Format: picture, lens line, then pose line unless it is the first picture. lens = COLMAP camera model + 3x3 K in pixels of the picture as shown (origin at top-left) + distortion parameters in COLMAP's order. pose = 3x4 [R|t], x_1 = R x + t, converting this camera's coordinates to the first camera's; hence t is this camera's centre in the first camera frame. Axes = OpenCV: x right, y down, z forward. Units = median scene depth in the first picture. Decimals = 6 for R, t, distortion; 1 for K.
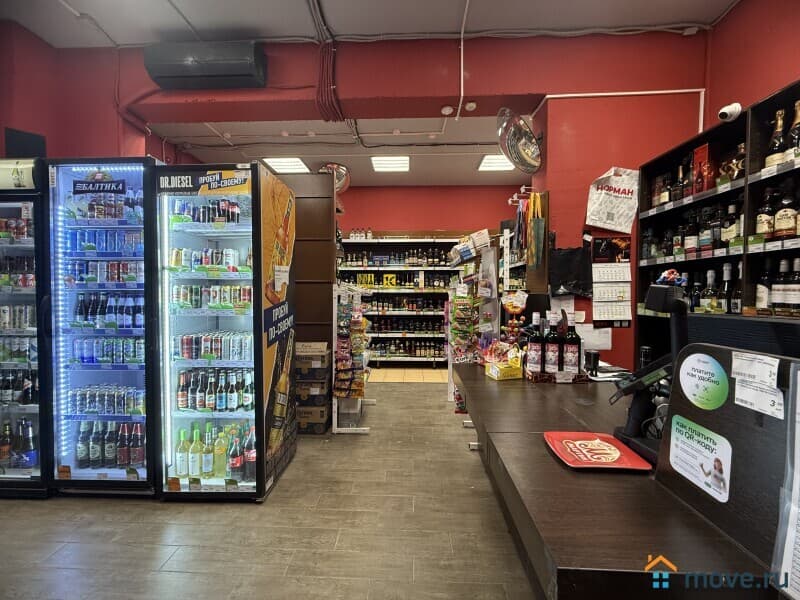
lens RADIAL K [[317.8, 0, 398.1], [0, 317.8, 300.5], [0, 0, 1]] dist [0.000432, -0.000099]
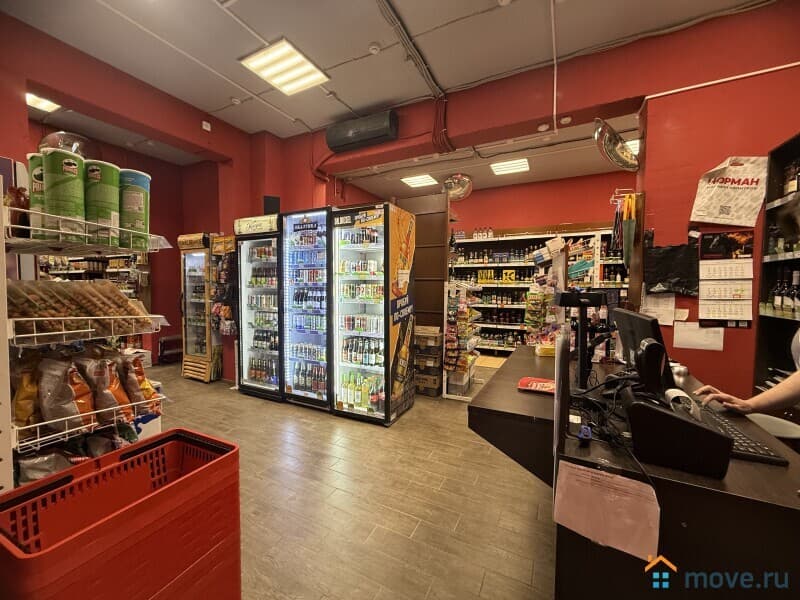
lens RADIAL K [[317.8, 0, 398.7], [0, 317.8, 300.8], [0, 0, 1]] dist [0.000432, -0.000099]
pose [[0.907831, 0.023011, -0.418703, 0.189458], [-0.012598, 0.999539, 0.027617, -0.008642], [0.419146, -0.019797, 0.907703, -0.273028]]
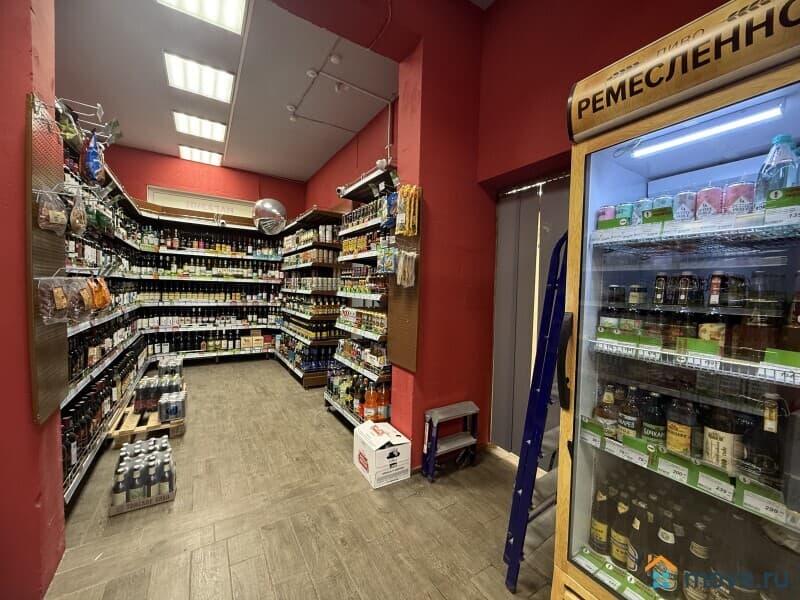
lens RADIAL K [[317.8, 0, 400.0], [0, 317.8, 301.2], [0, 0, 1]] dist [0.000432, -0.000099]
pose [[0.564609, 0.044641, -0.824150, -1.409755], [-0.043686, 0.998753, 0.024170, -0.007441], [0.824201, 0.022357, 0.565856, 0.381019]]
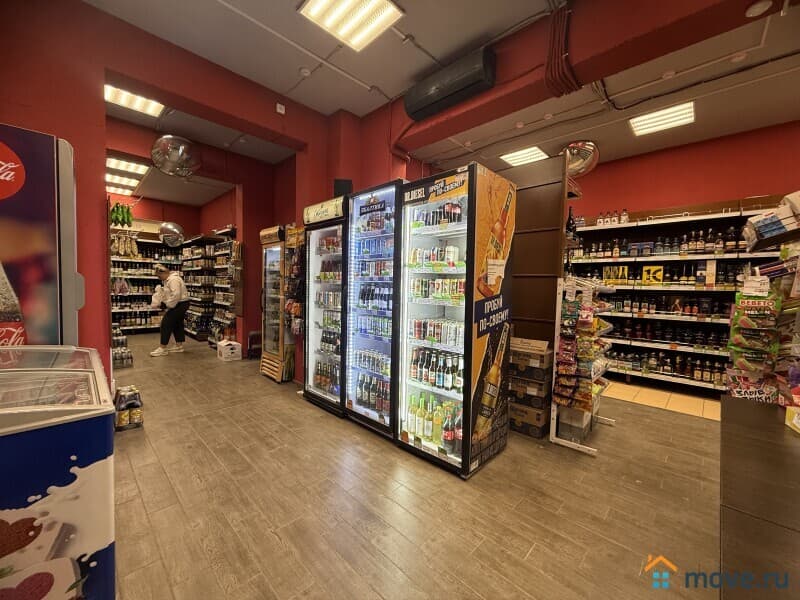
lens RADIAL K [[317.8, 0, 398.4], [0, 317.8, 300.5], [0, 0, 1]] dist [0.000432, -0.000099]
pose [[0.741467, 0.044990, -0.669479, 0.076428], [-0.035760, 0.998981, 0.027527, 0.003783], [0.670035, 0.003530, 0.742321, 0.033514]]
